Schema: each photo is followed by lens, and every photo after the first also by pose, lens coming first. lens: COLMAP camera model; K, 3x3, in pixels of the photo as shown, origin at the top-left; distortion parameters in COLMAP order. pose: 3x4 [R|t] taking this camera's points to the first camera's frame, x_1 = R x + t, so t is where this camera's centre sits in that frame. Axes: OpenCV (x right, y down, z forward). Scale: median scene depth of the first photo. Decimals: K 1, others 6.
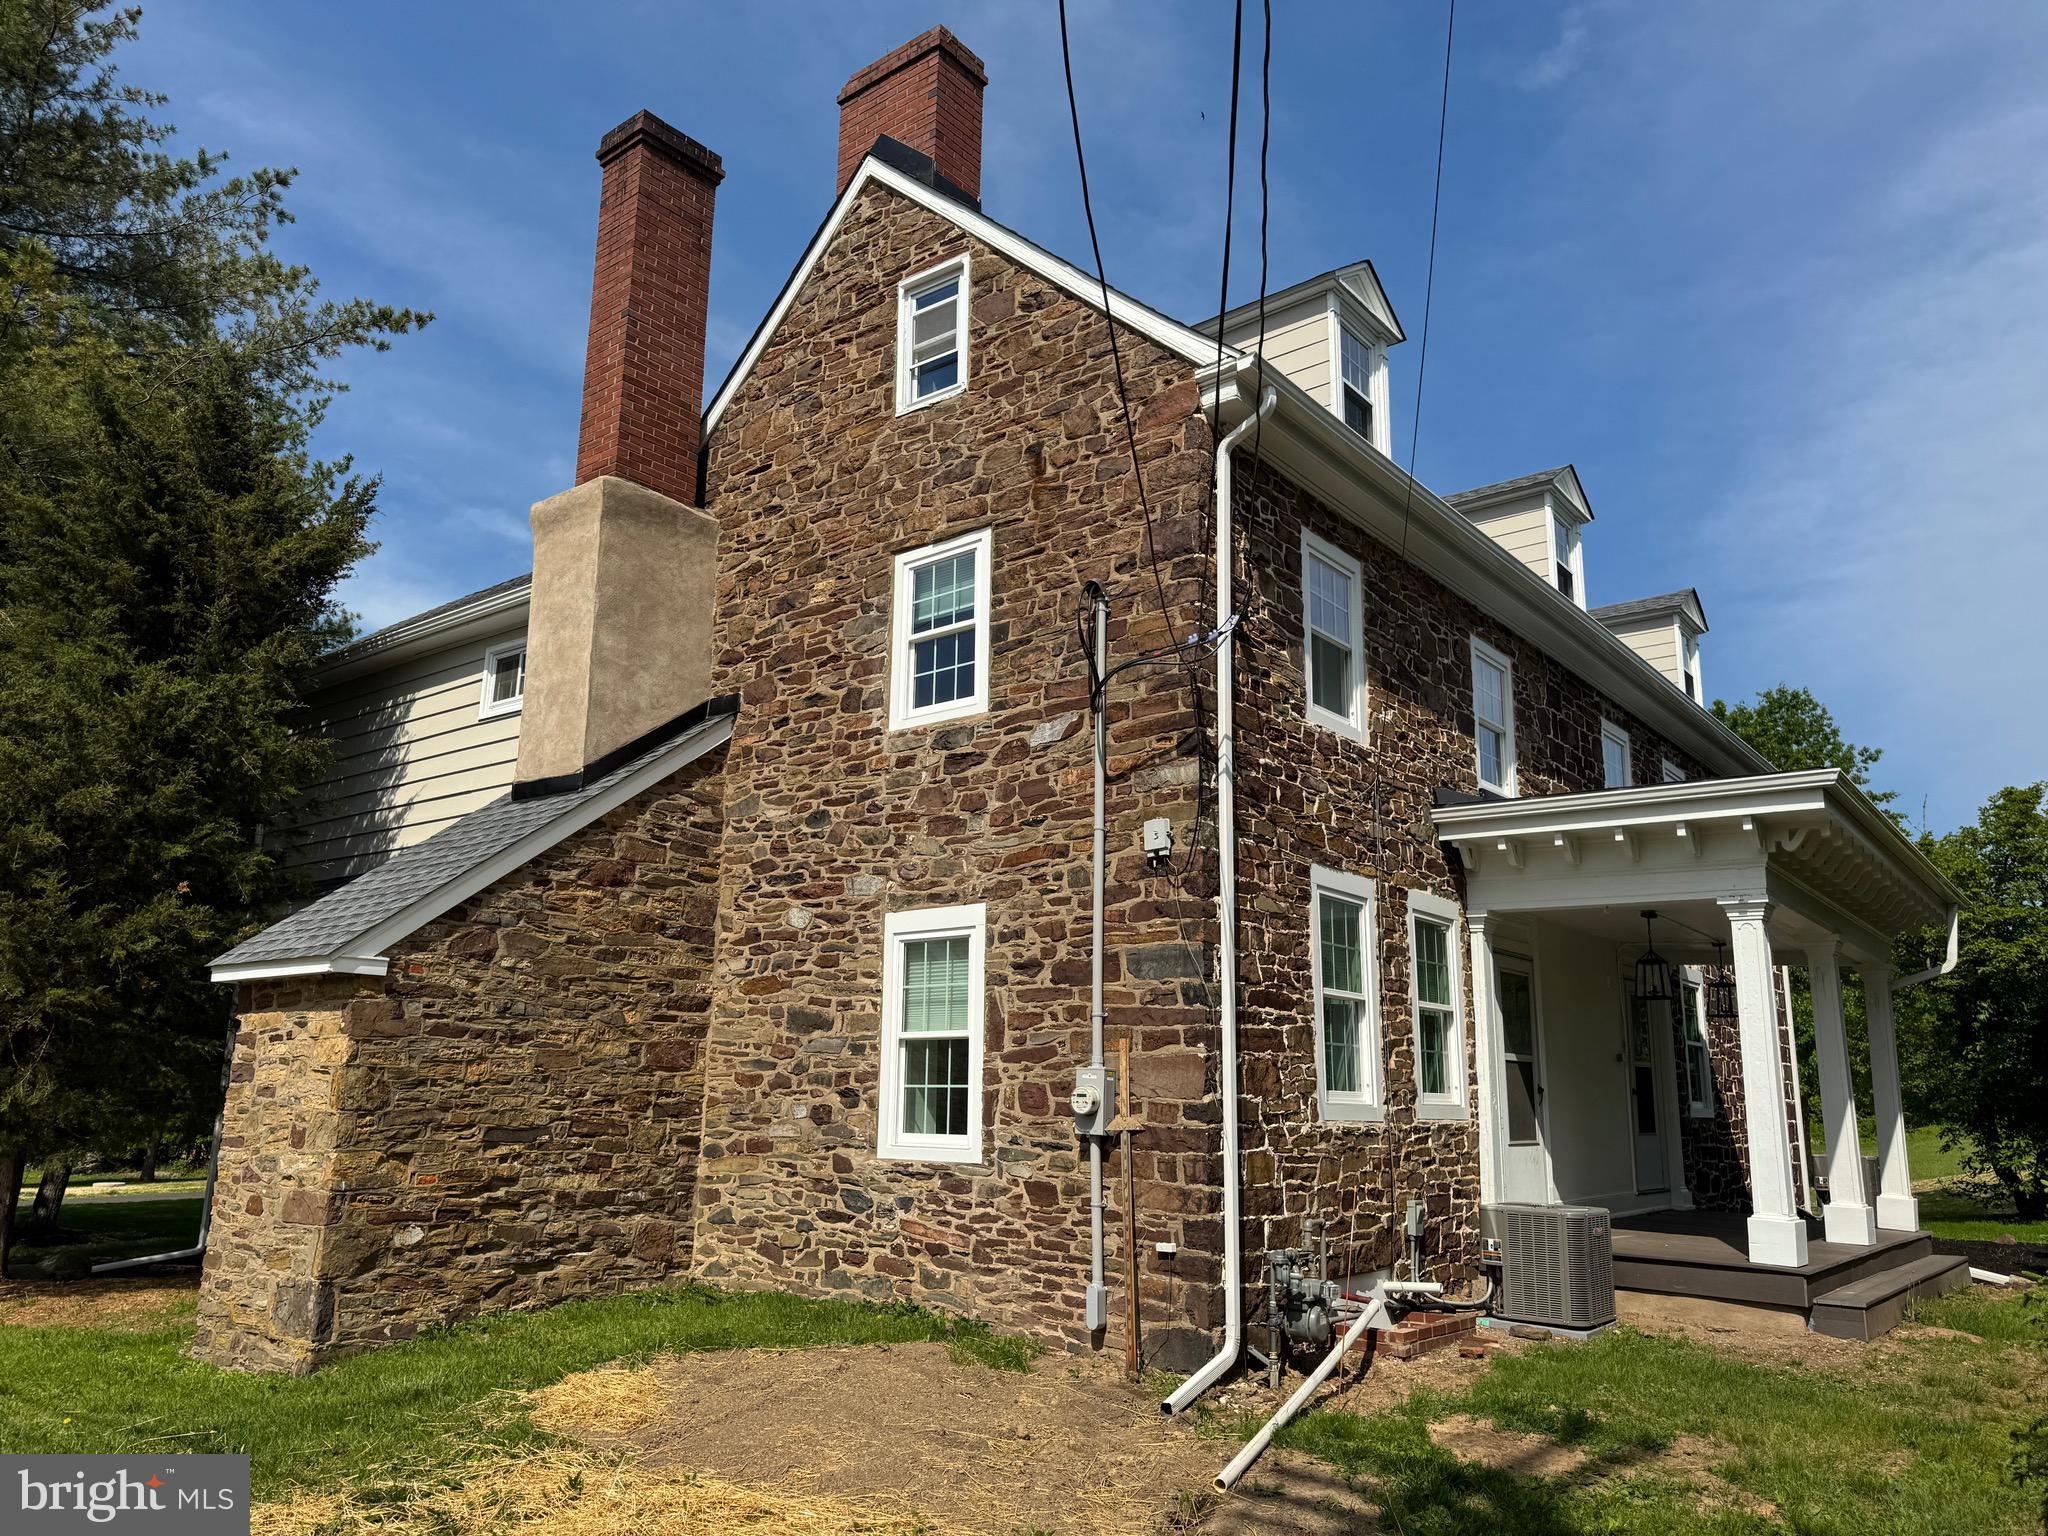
lens RADIAL K [[1415.3, 0, 1024.0], [0, 1415.3, 768.0], [0, 0, 1]] dist [0.111628, -0.122035]
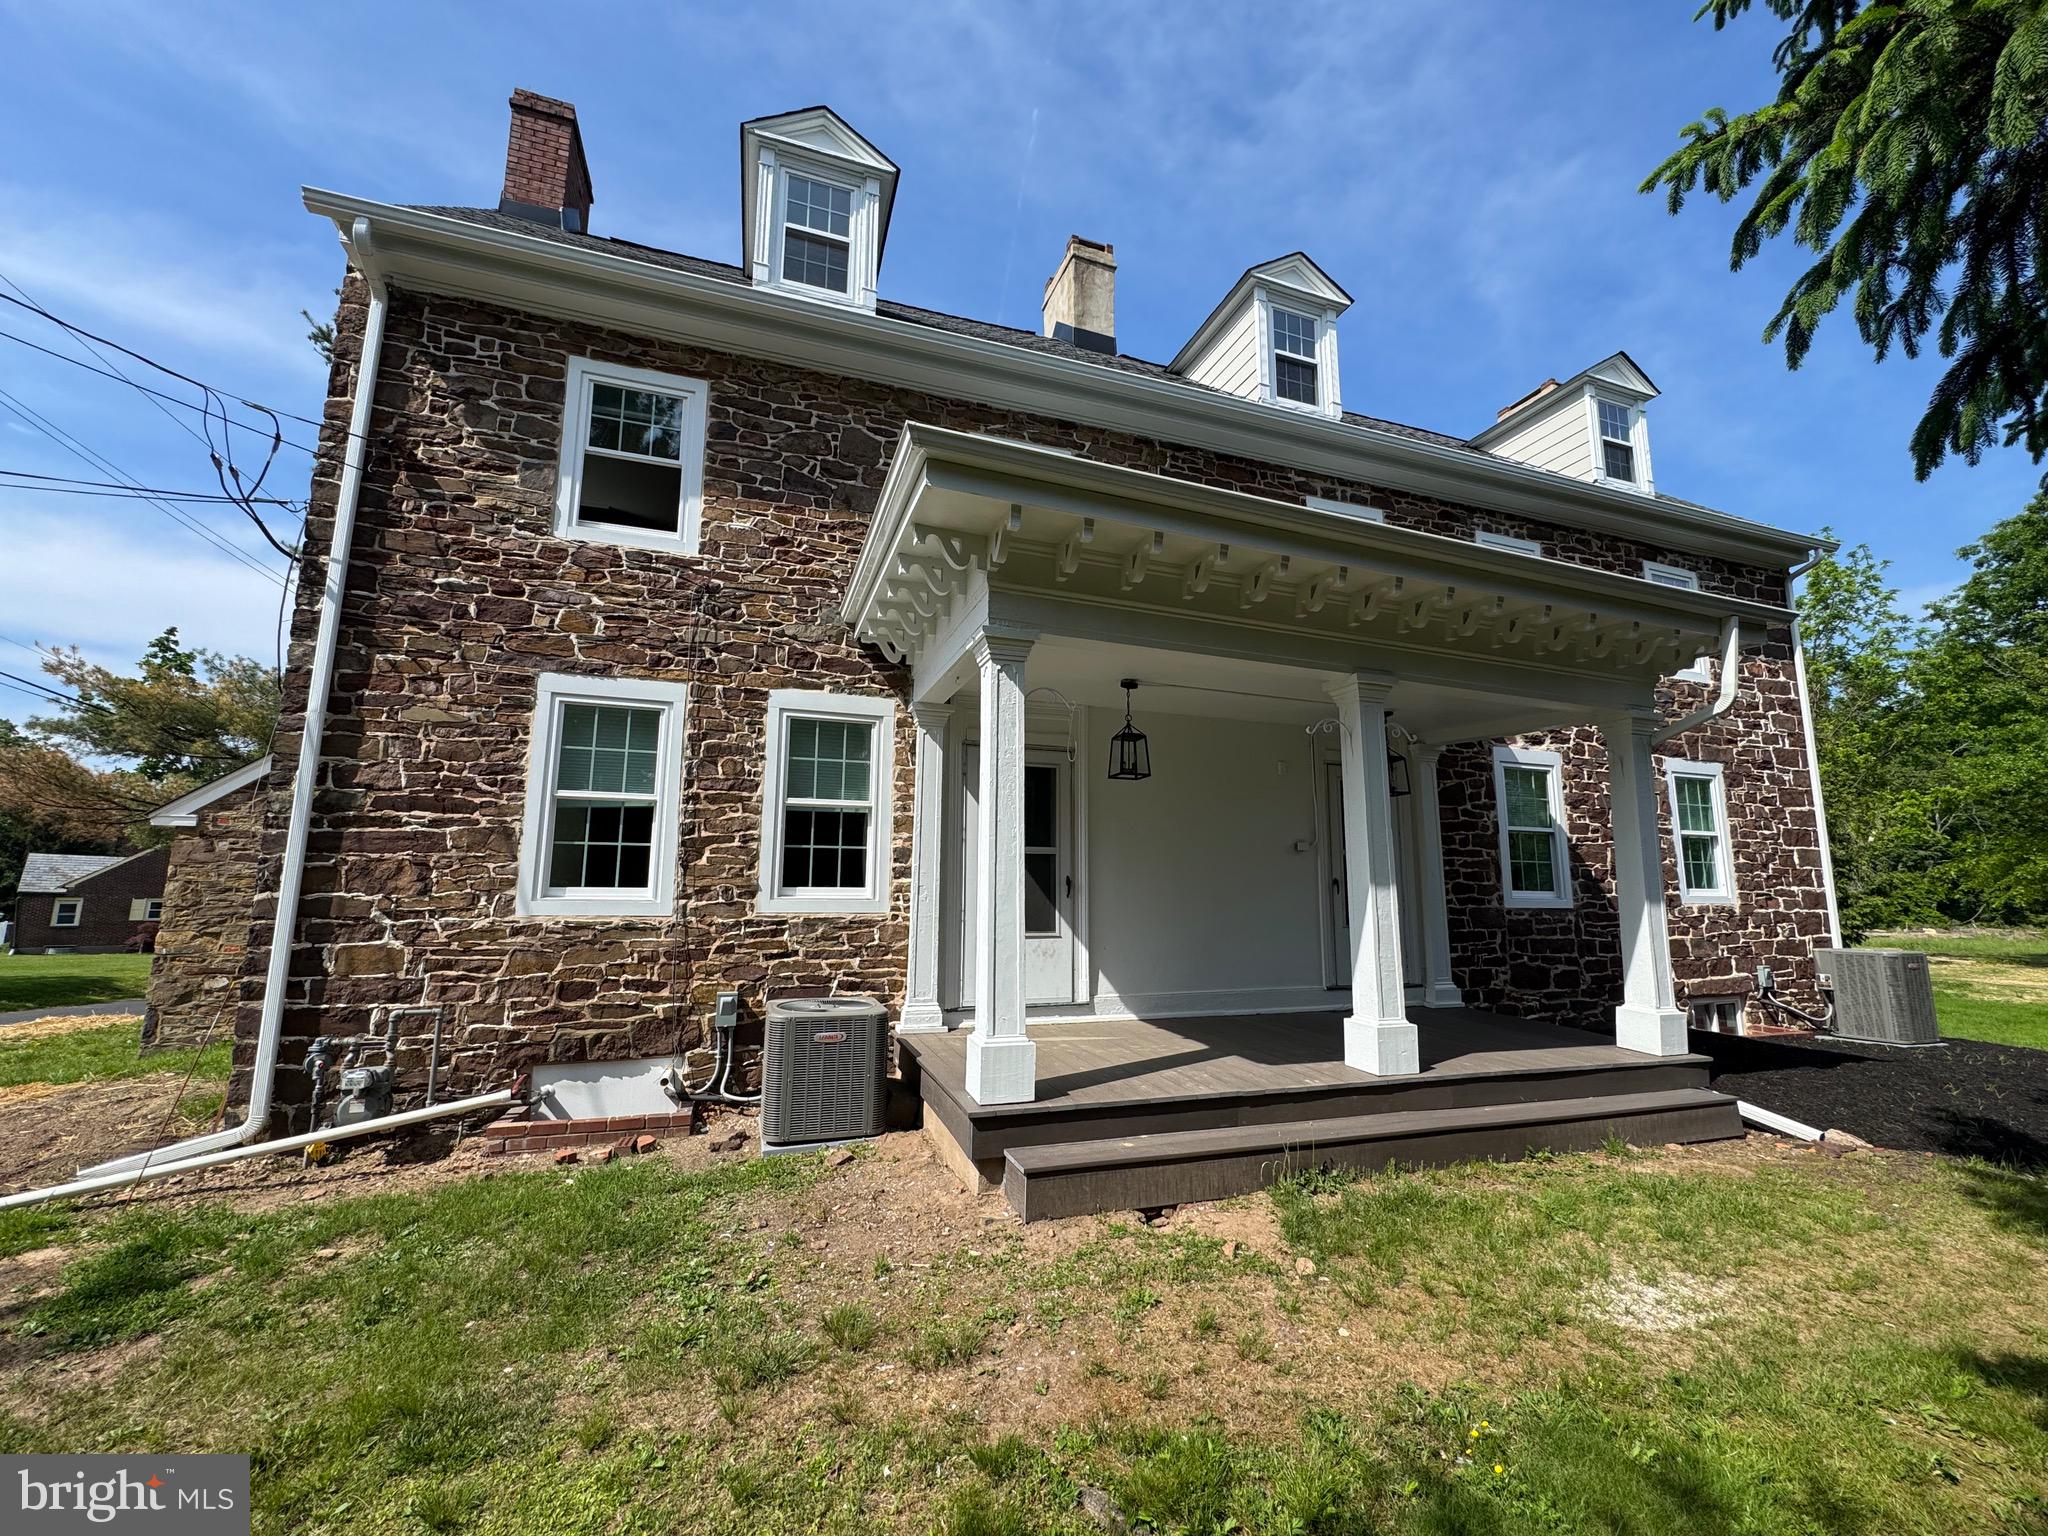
lens RADIAL K [[820.1, 0, 1024.0], [0, 820.1, 768.0], [0, 0, 1]] dist [-0.002481, 0.000325]
pose [[0.852181, -0.092062, -0.515084, 0.822002], [0.126865, 0.991381, 0.032700, 0.164848], [0.507634, -0.093213, 0.856515, 0.676968]]
